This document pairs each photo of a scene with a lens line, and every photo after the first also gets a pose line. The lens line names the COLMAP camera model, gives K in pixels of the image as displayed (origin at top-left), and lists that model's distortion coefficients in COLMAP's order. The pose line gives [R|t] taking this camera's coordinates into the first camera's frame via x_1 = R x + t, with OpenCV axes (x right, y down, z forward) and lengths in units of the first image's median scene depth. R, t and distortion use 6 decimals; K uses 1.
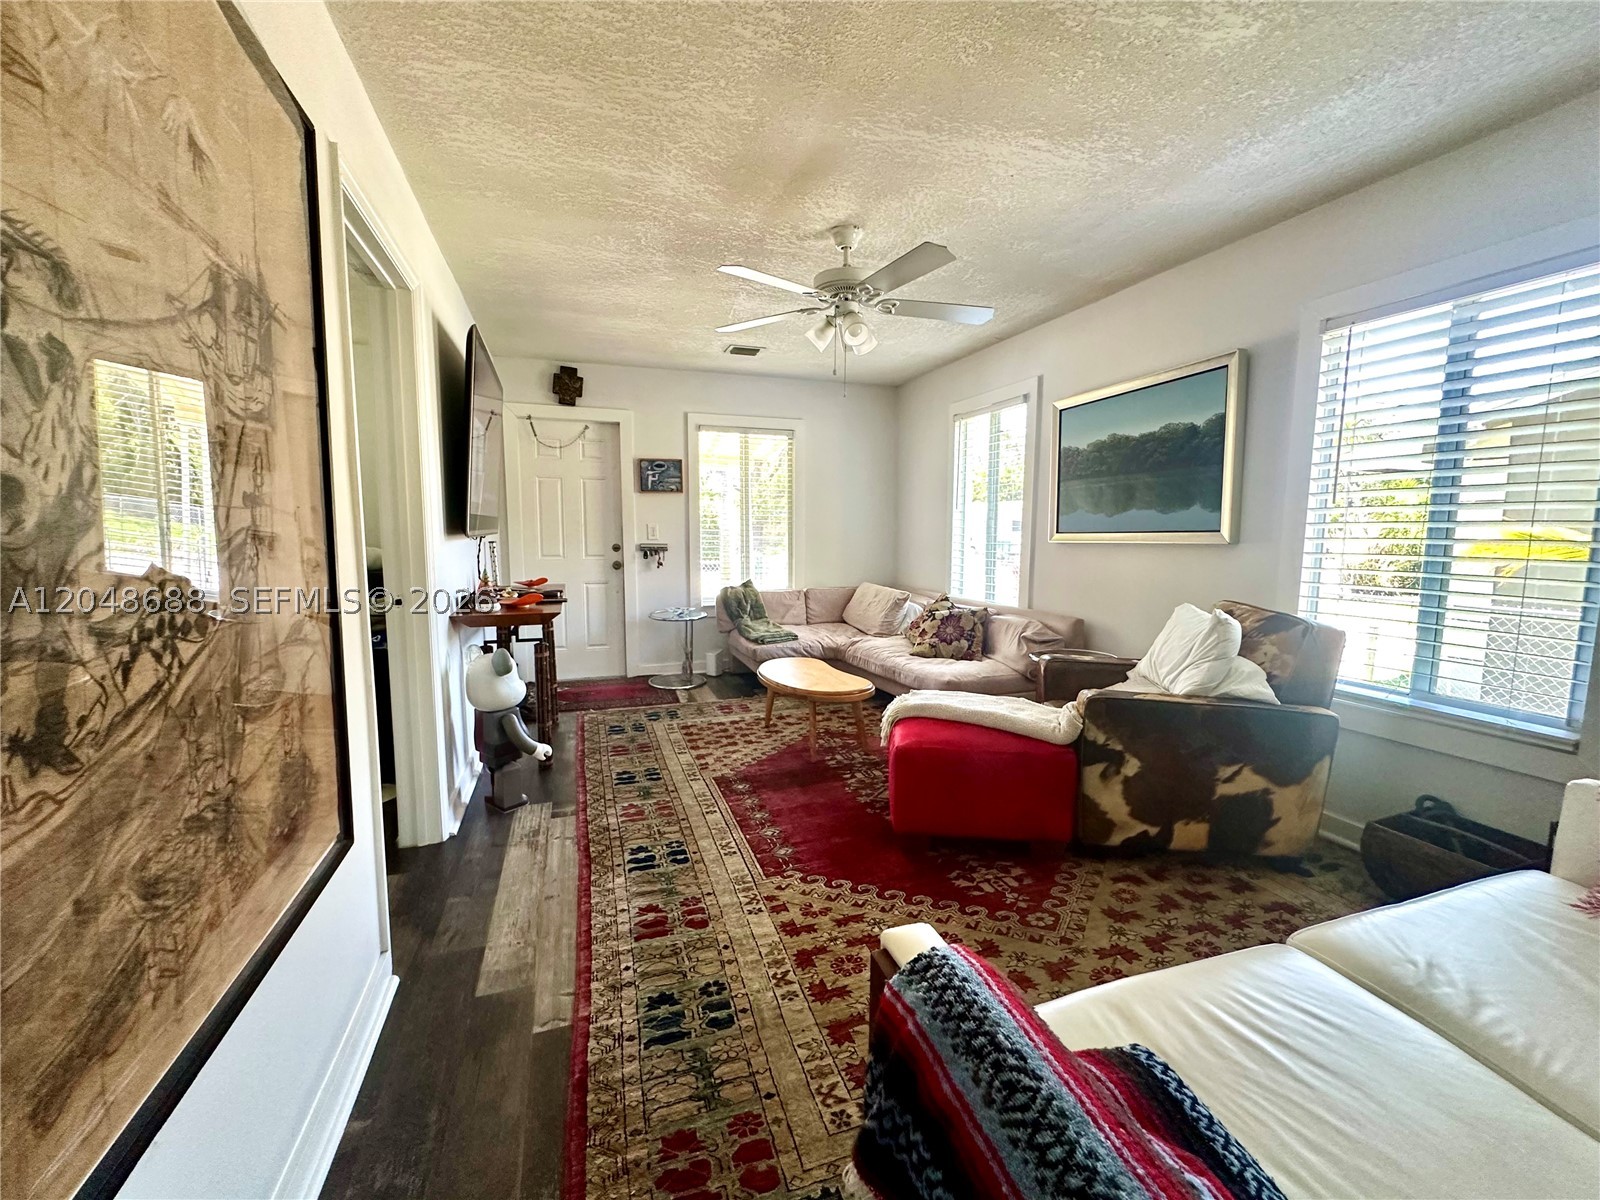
lens RADIAL K [[639.4, 0, 801.5], [0, 639.4, 594.7], [0, 0, 1]] dist [-0.000435, -0.000086]
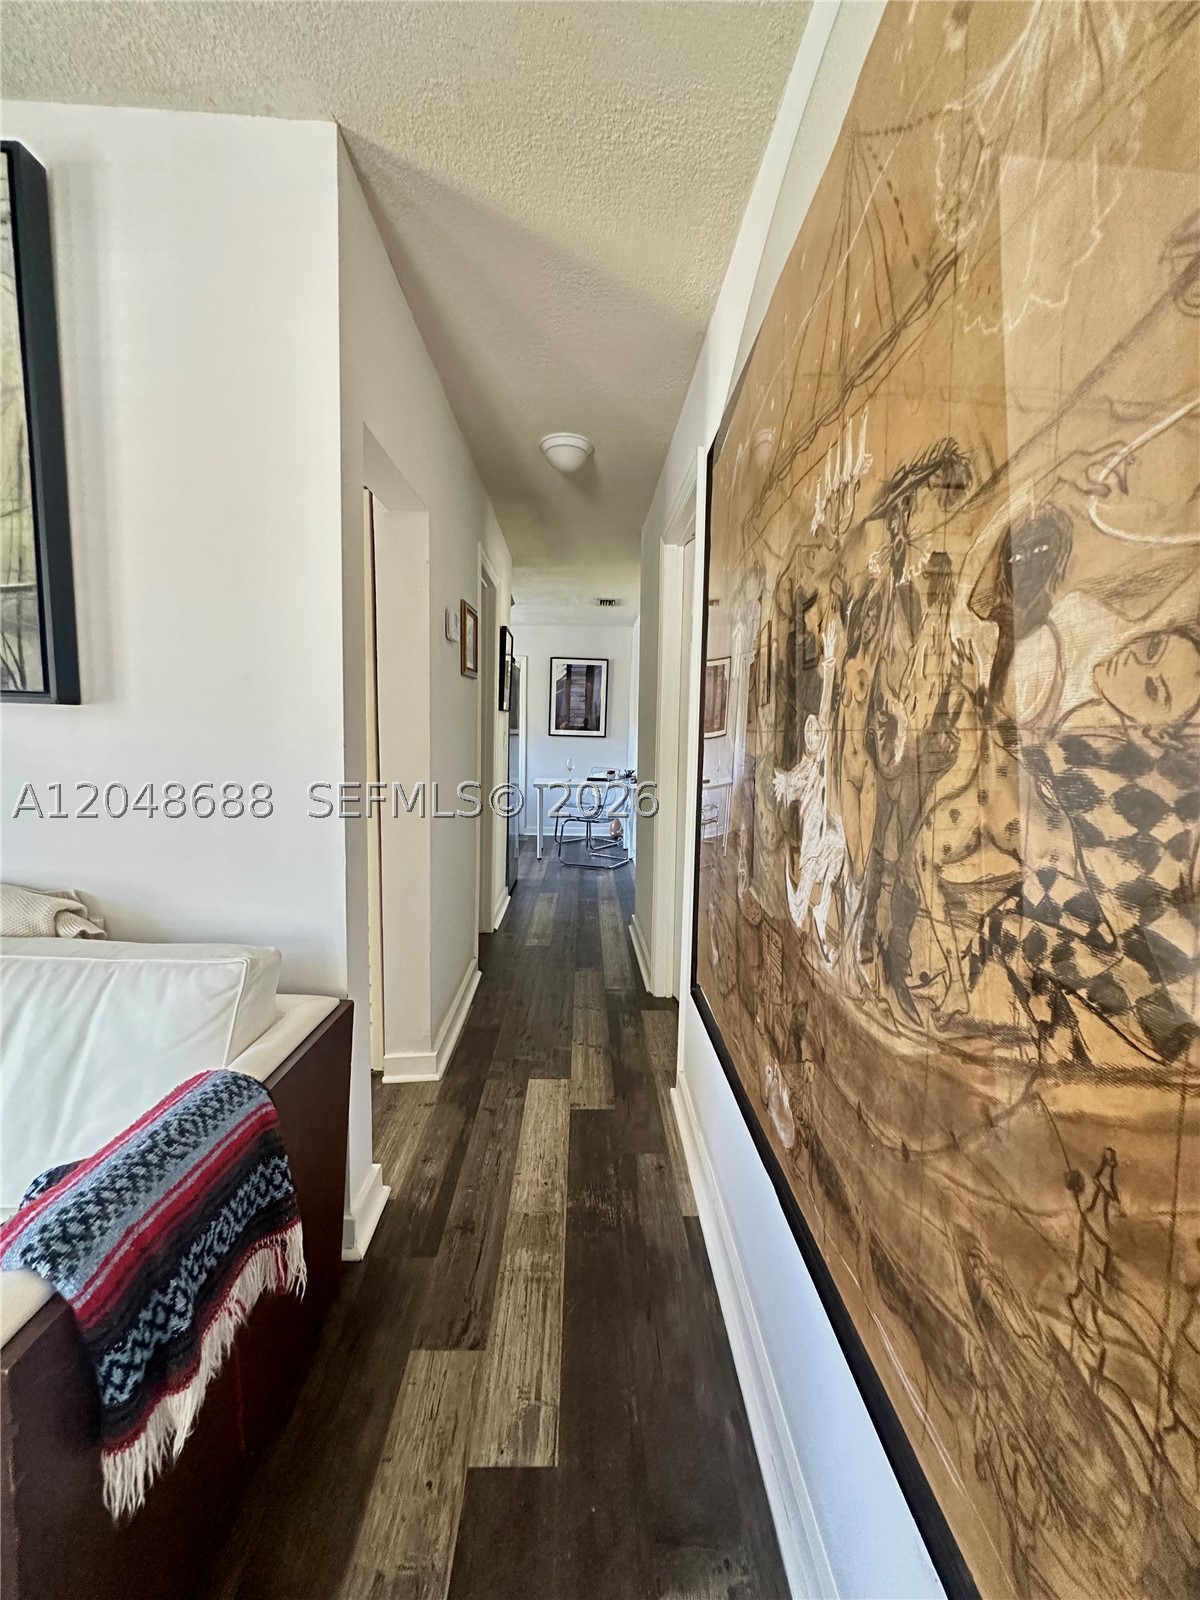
lens RADIAL K [[639.4, 0, 600.6], [0, 639.4, 796.7], [0, 0, 1]] dist [-0.000435, -0.000086]
pose [[-0.951172, -0.056659, 0.303417, -0.202238], [0.003253, 0.981114, 0.193405, -0.048295], [-0.308644, 0.184949, -0.933023, 0.410451]]
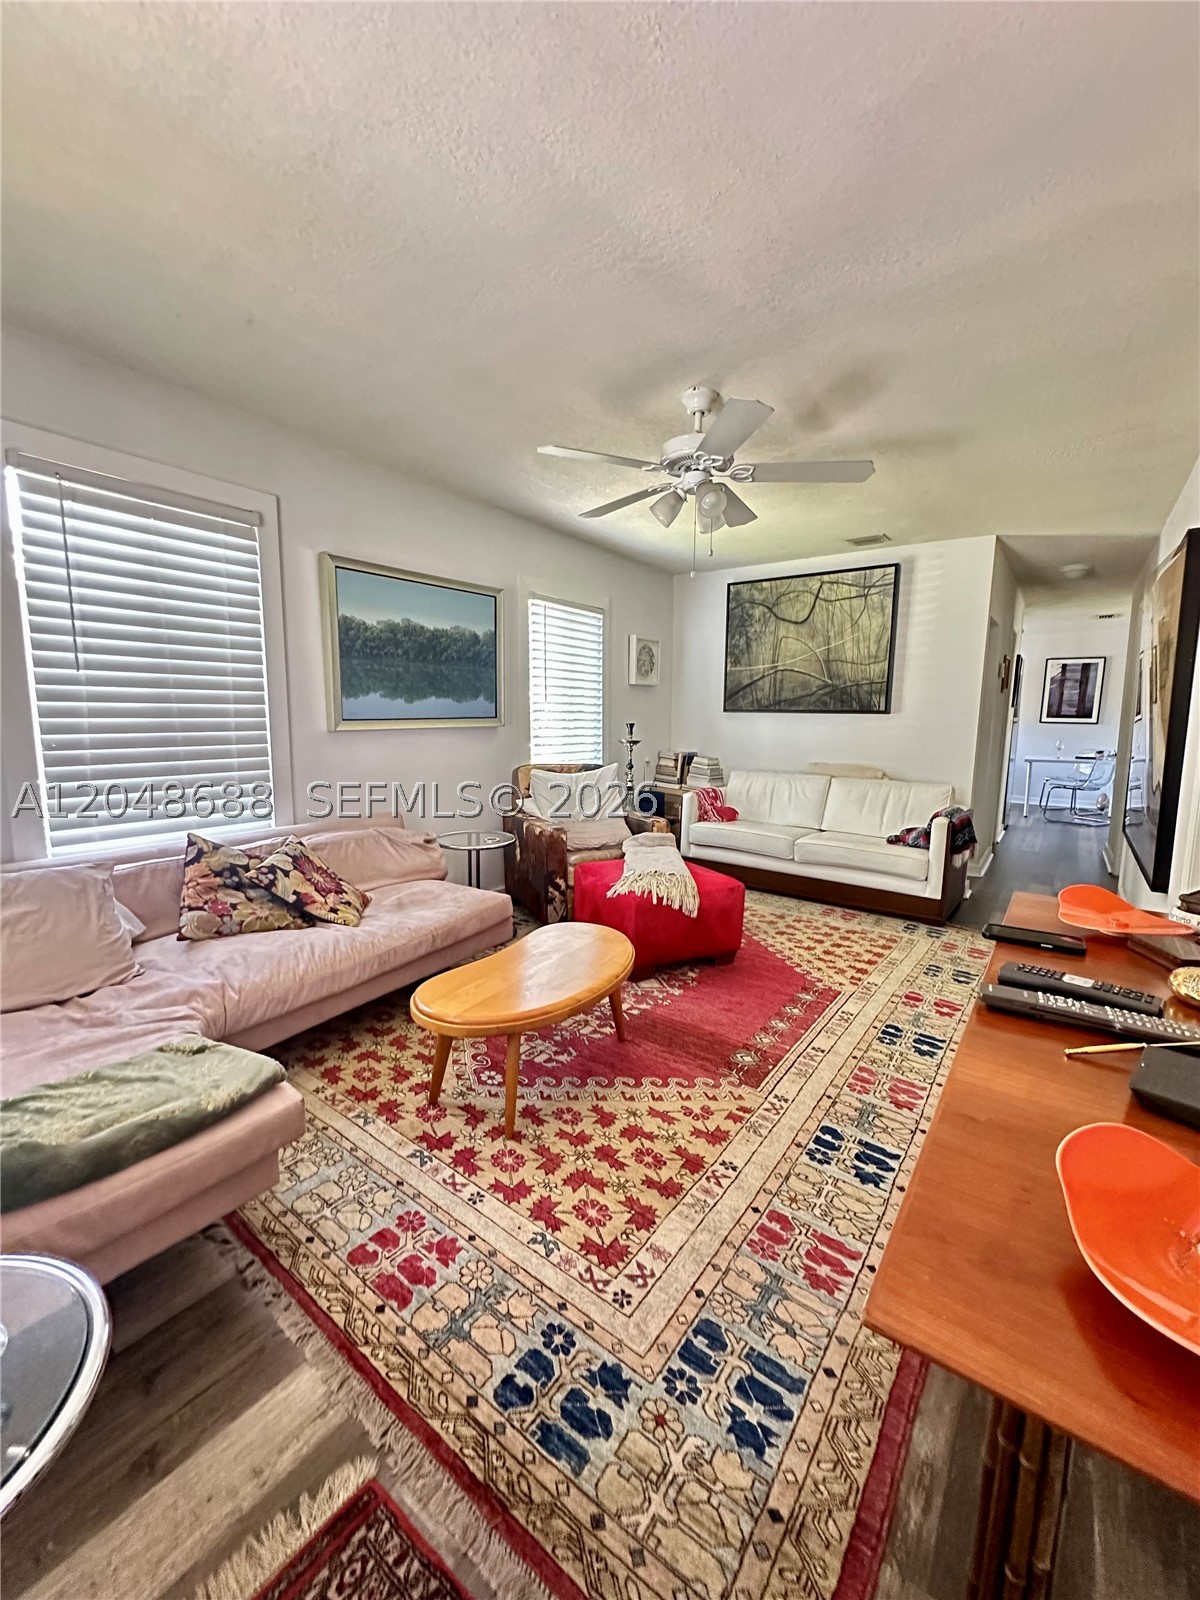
lens RADIAL K [[639.4, 0, 600.6], [0, 639.4, 796.7], [0, 0, 1]] dist [-0.000435, -0.000086]
pose [[-0.562395, -0.114918, 0.818844, -0.604489], [0.070306, 0.980063, 0.185832, -0.168152], [-0.823874, 0.162081, -0.543103, 1.549986]]
